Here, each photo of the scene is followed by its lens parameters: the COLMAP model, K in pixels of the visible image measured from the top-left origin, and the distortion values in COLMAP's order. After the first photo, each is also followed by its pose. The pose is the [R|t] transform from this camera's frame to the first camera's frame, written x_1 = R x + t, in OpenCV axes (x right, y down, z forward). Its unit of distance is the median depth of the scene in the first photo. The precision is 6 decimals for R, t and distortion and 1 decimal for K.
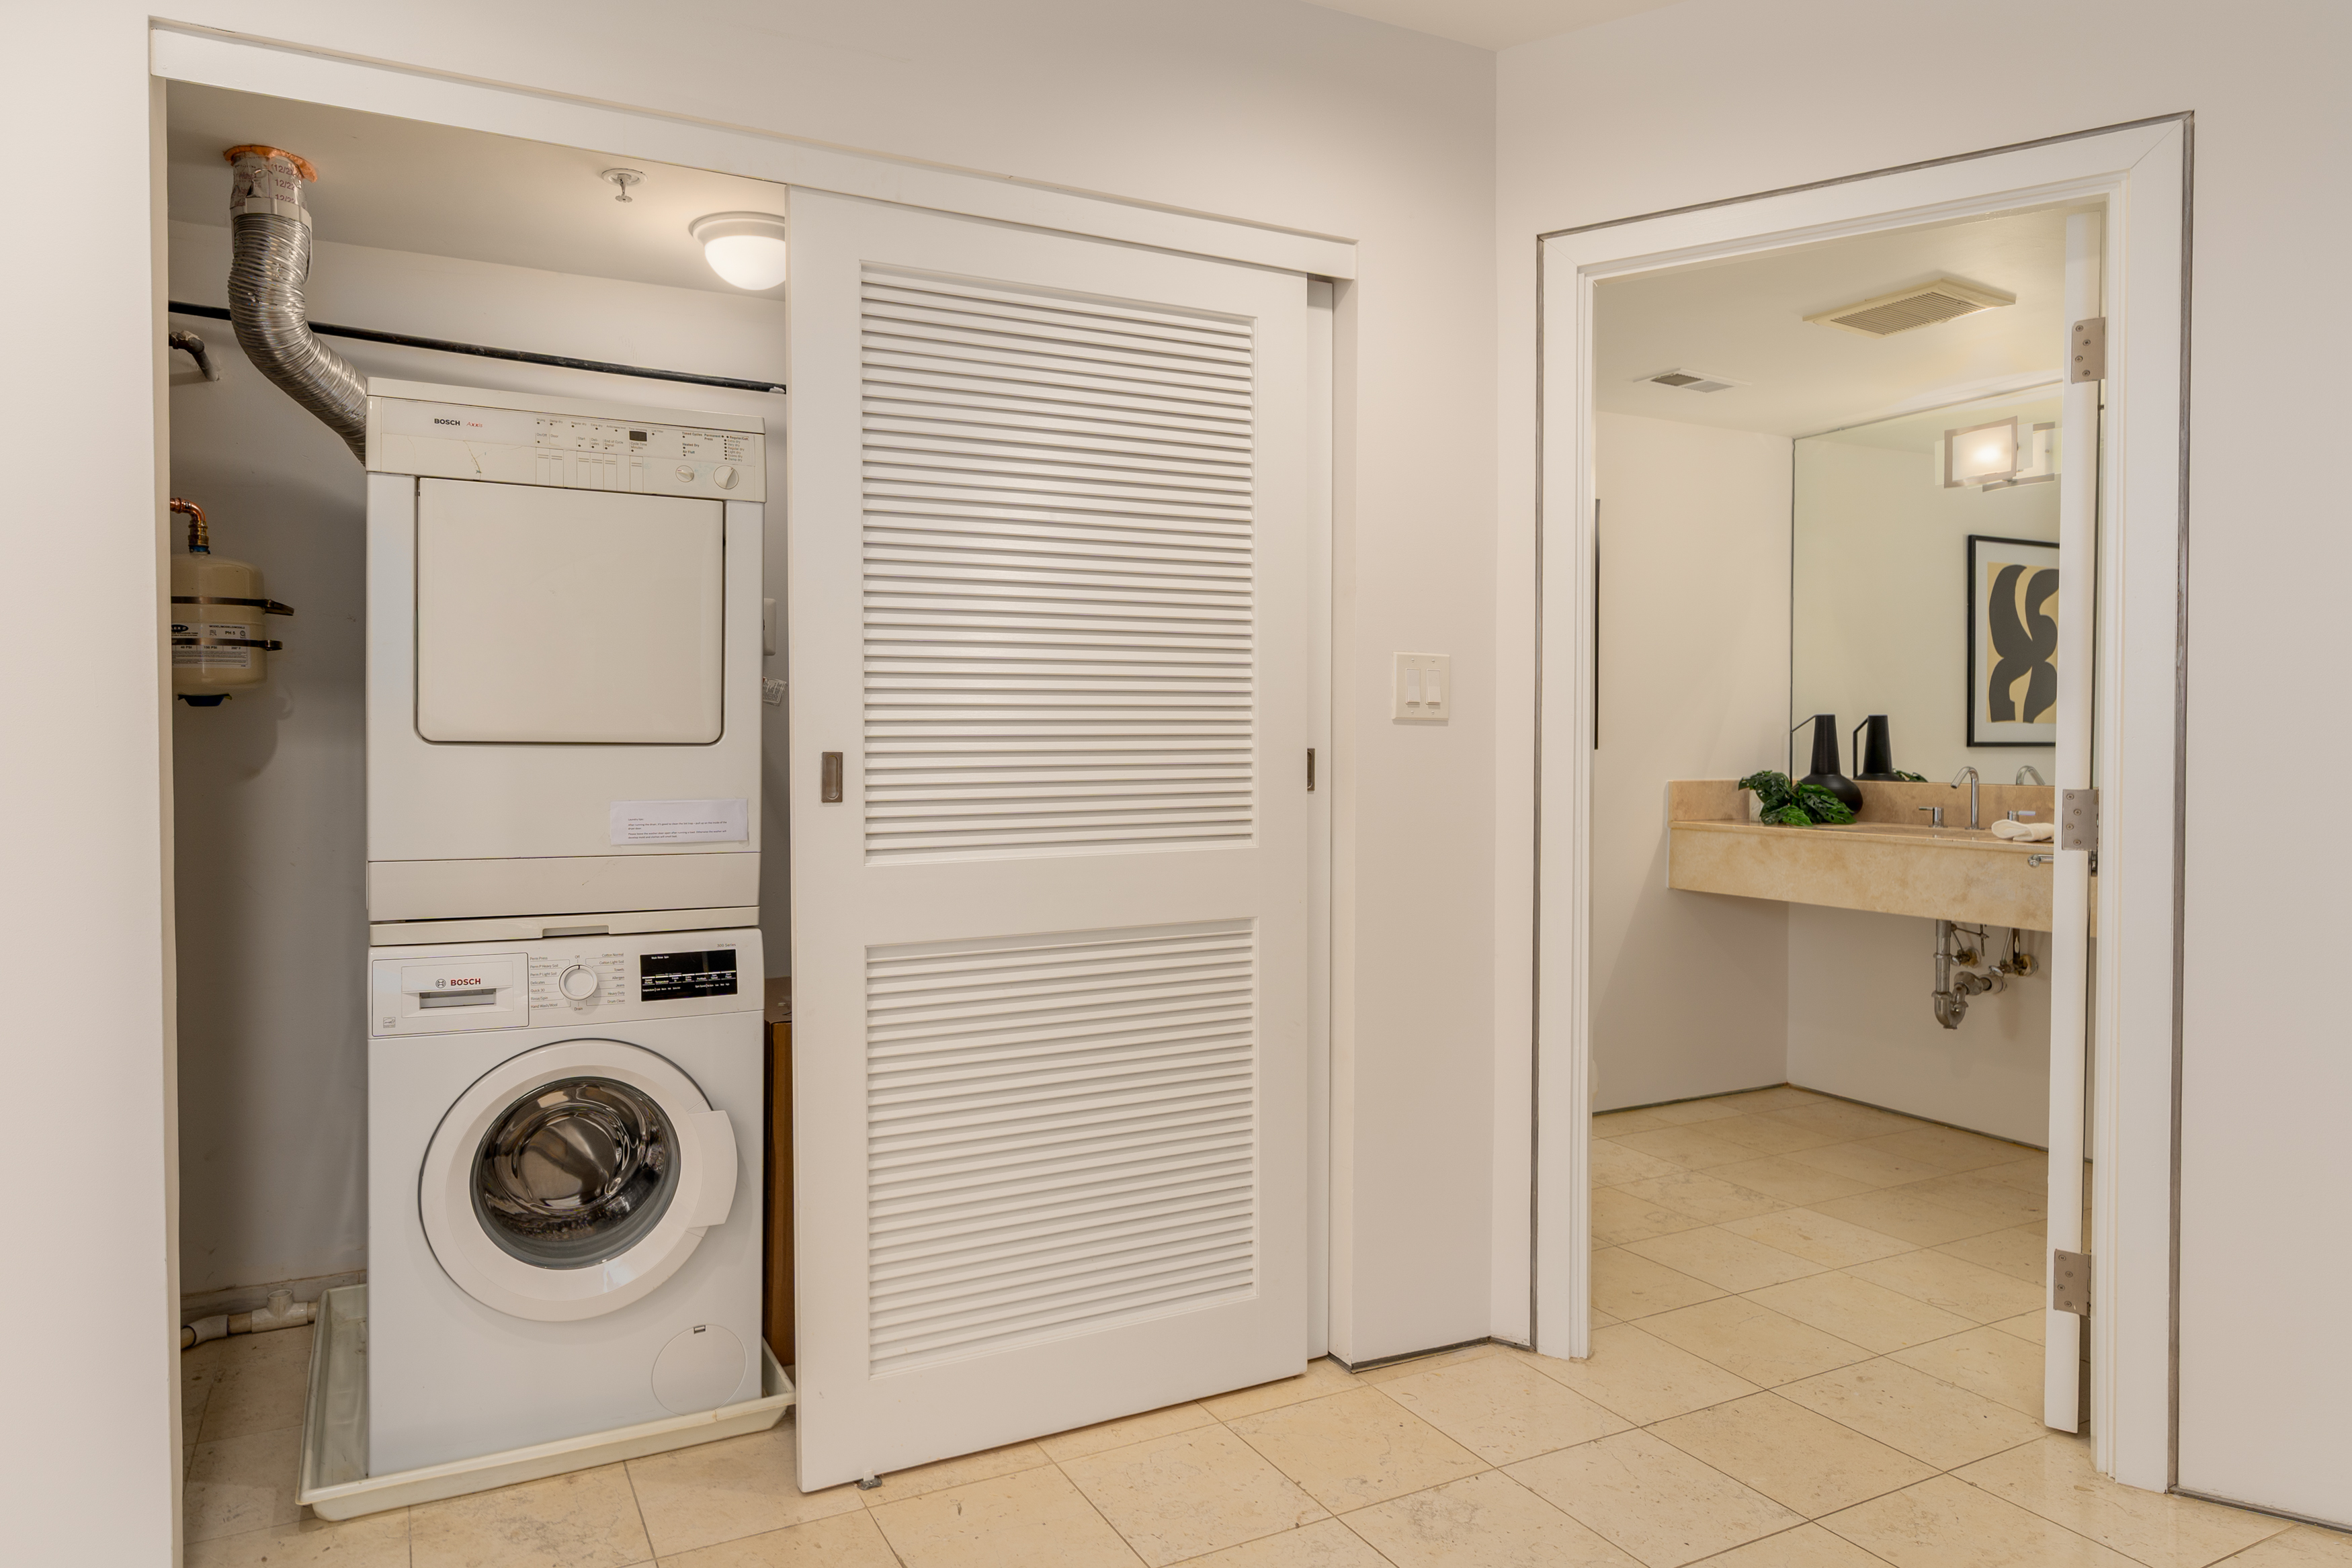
lens RADIAL K [[987.1, 0, 1172.4], [0, 987.1, 741.3], [0, 0, 1]] dist [-0.000401, 0.000132]
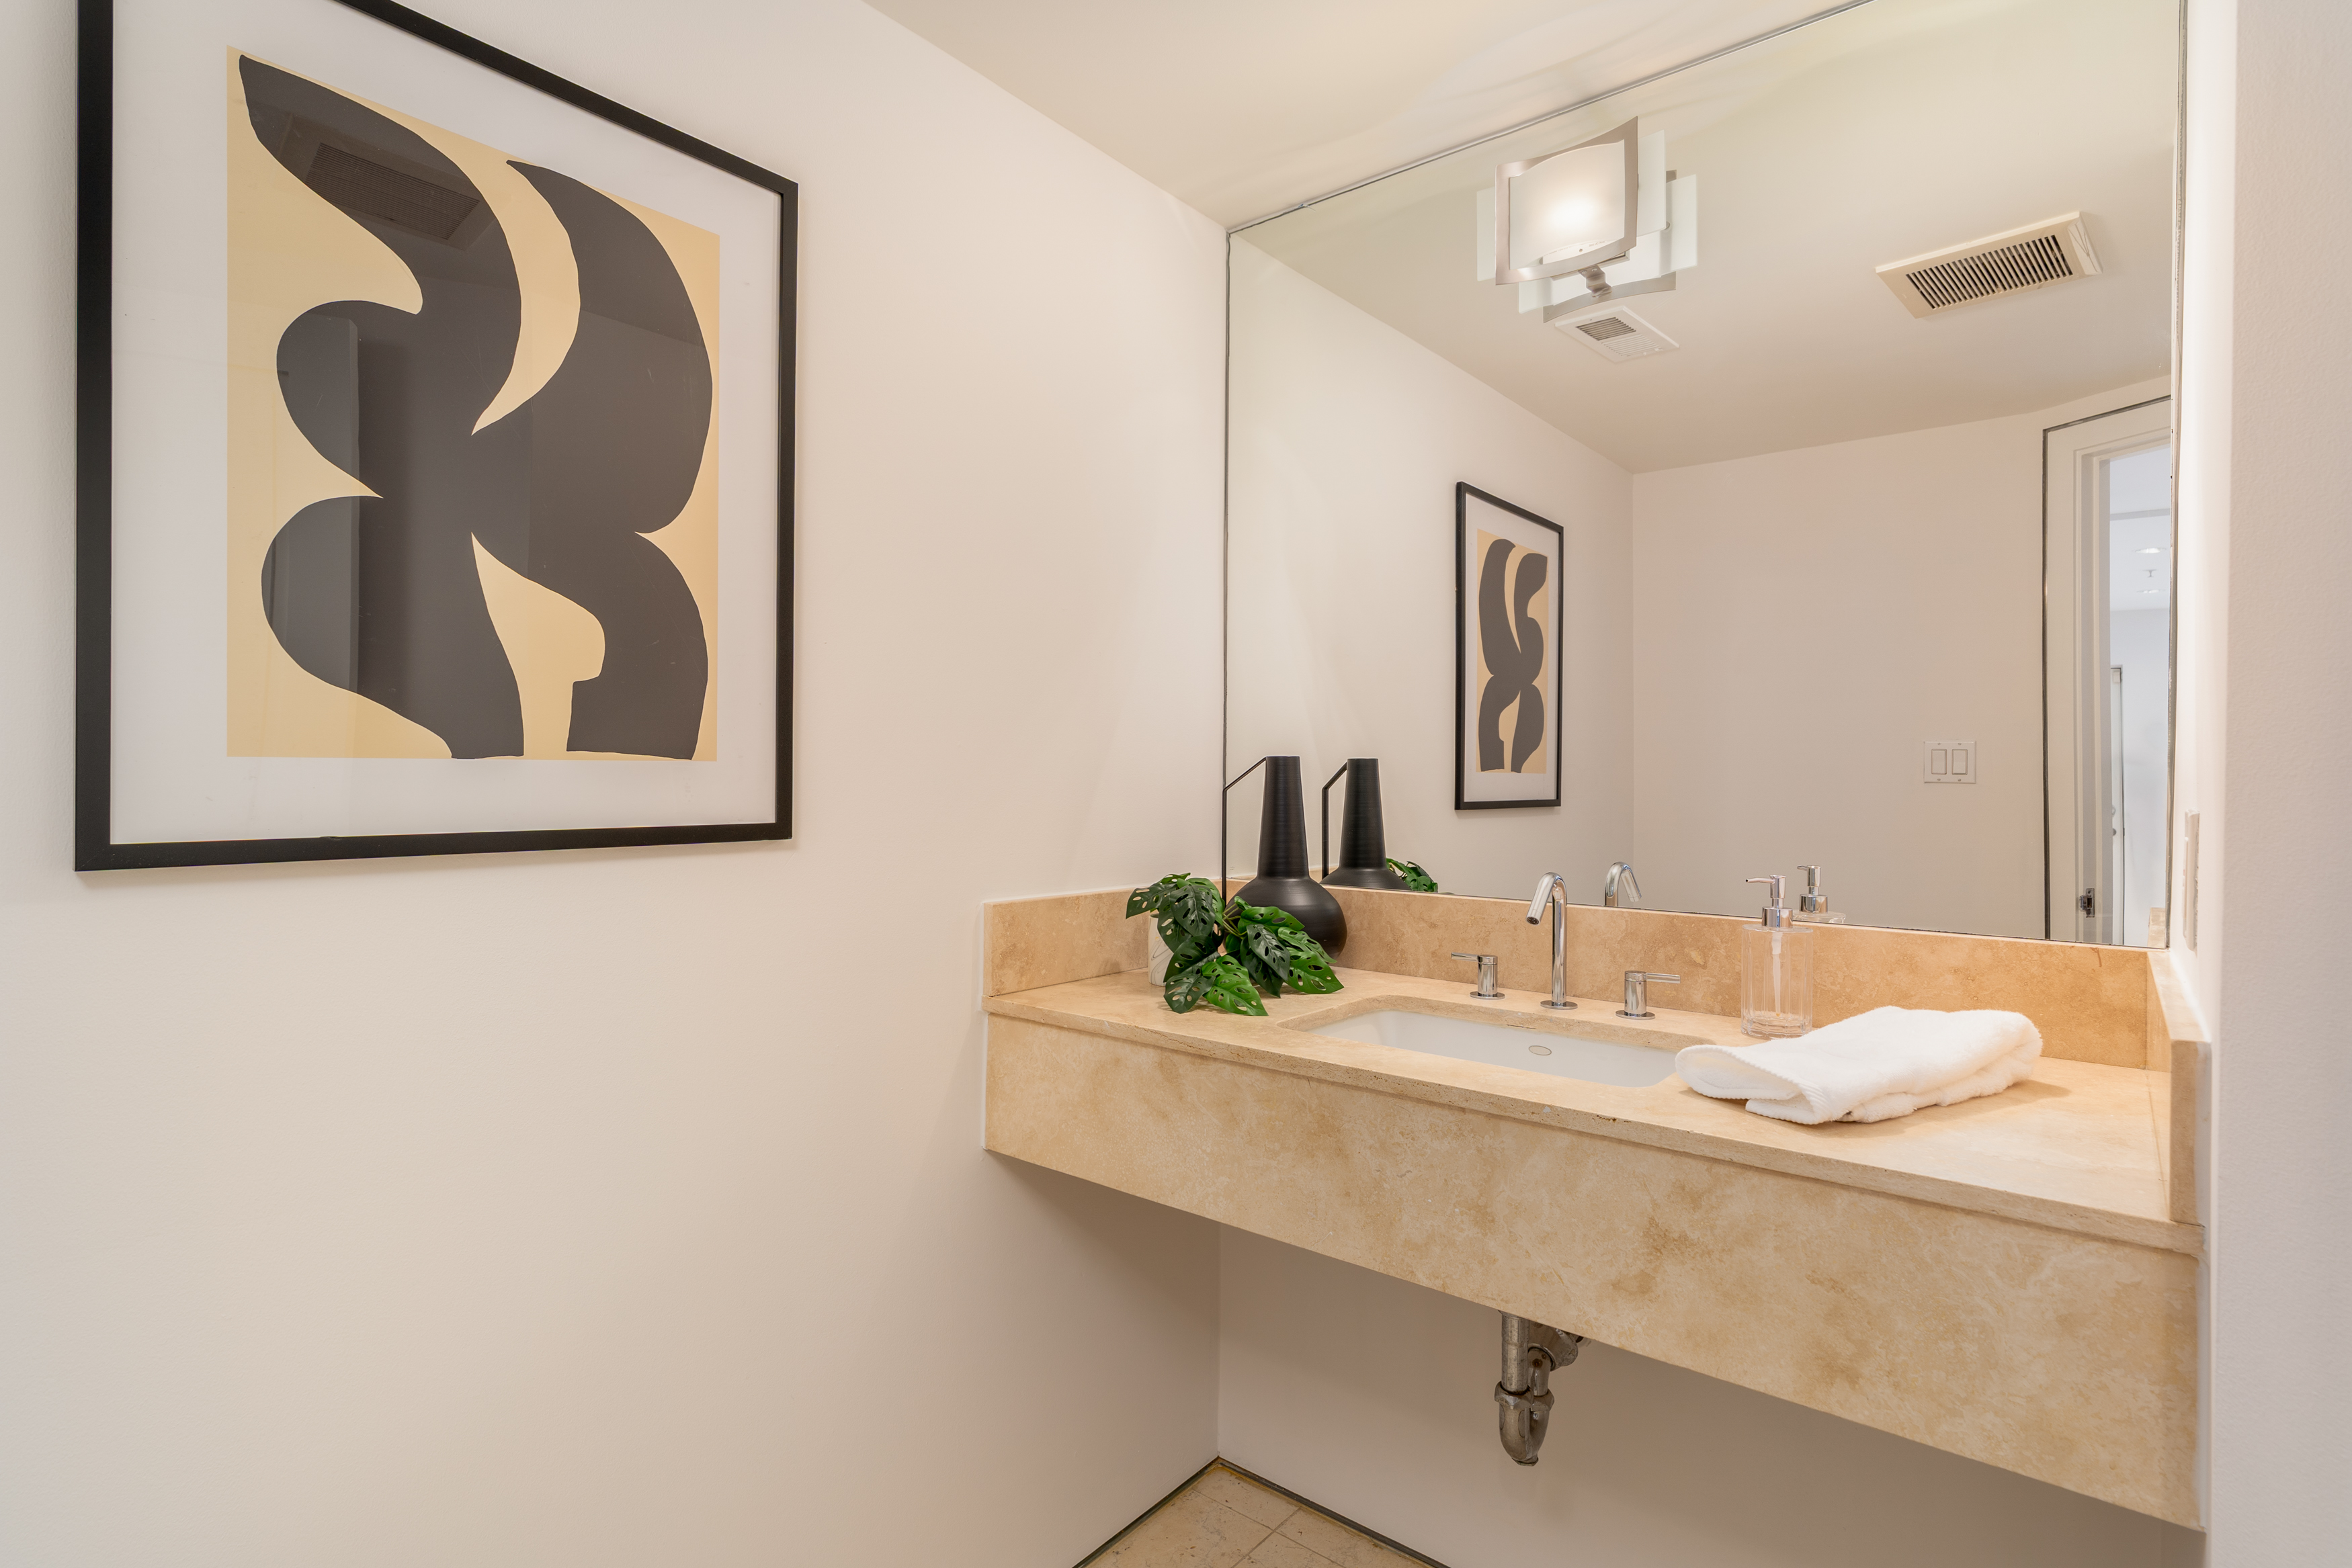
lens RADIAL K [[1135.4, 0, 1176.0], [0, 1135.4, 784.0], [0, 0, 1]] dist [0.000214, -0.000018]
pose [[0.869135, 0.001665, 0.494573, 0.334583], [-0.002202, 0.999997, 0.000504, -0.012888], [-0.494570, -0.001528, 0.869136, 0.533235]]
